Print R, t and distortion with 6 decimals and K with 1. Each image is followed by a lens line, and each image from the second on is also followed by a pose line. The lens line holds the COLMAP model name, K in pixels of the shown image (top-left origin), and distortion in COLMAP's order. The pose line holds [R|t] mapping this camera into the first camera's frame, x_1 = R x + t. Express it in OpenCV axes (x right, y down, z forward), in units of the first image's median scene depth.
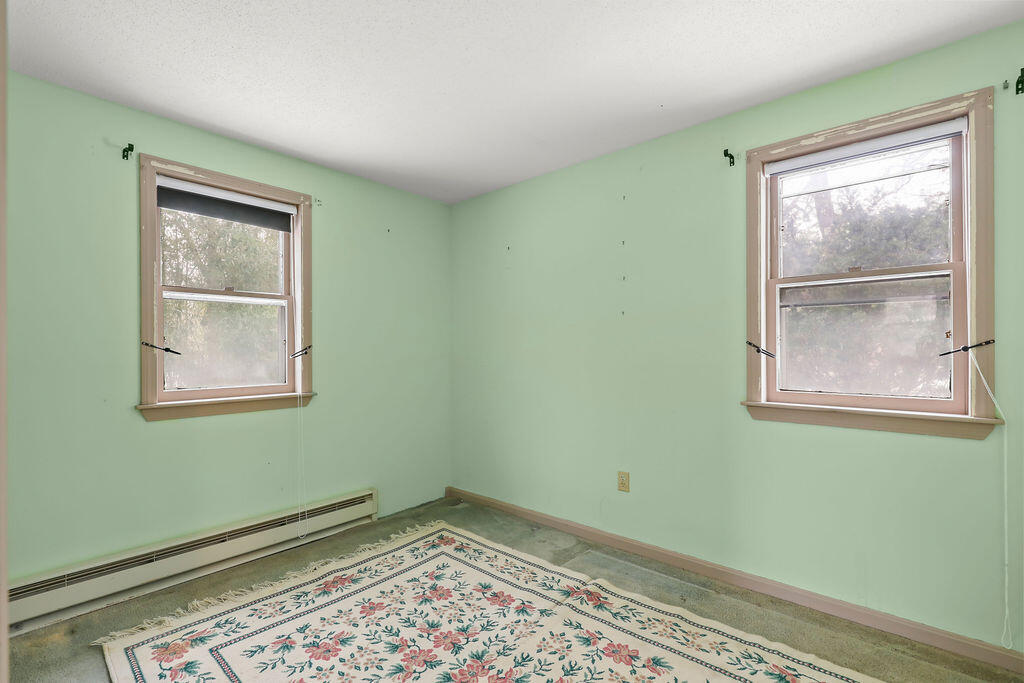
lens RADIAL K [[462.8, 0, 515.6], [0, 462.8, 352.3], [0, 0, 1]] dist [0.000273, 0.000205]
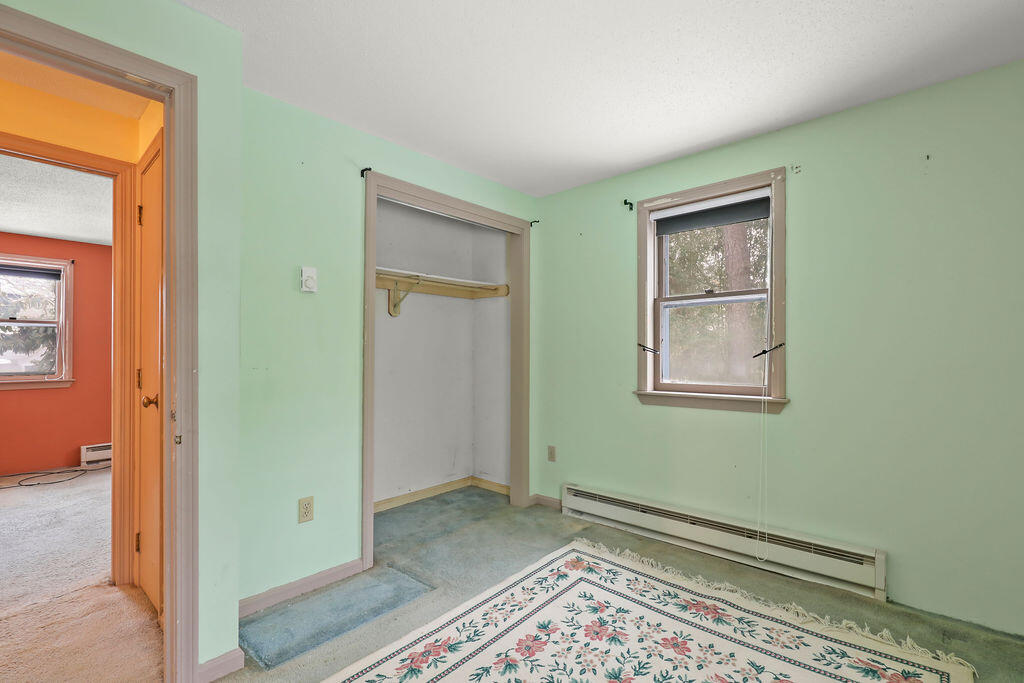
lens RADIAL K [[462.8, 0, 515.6], [0, 462.8, 352.3], [0, 0, 1]] dist [0.000273, 0.000205]
pose [[-0.006077, -0.000975, -0.999981, 0.512372], [-0.001948, 0.999998, -0.000963, 0.004658], [0.999980, 0.001942, -0.006079, 0.643016]]
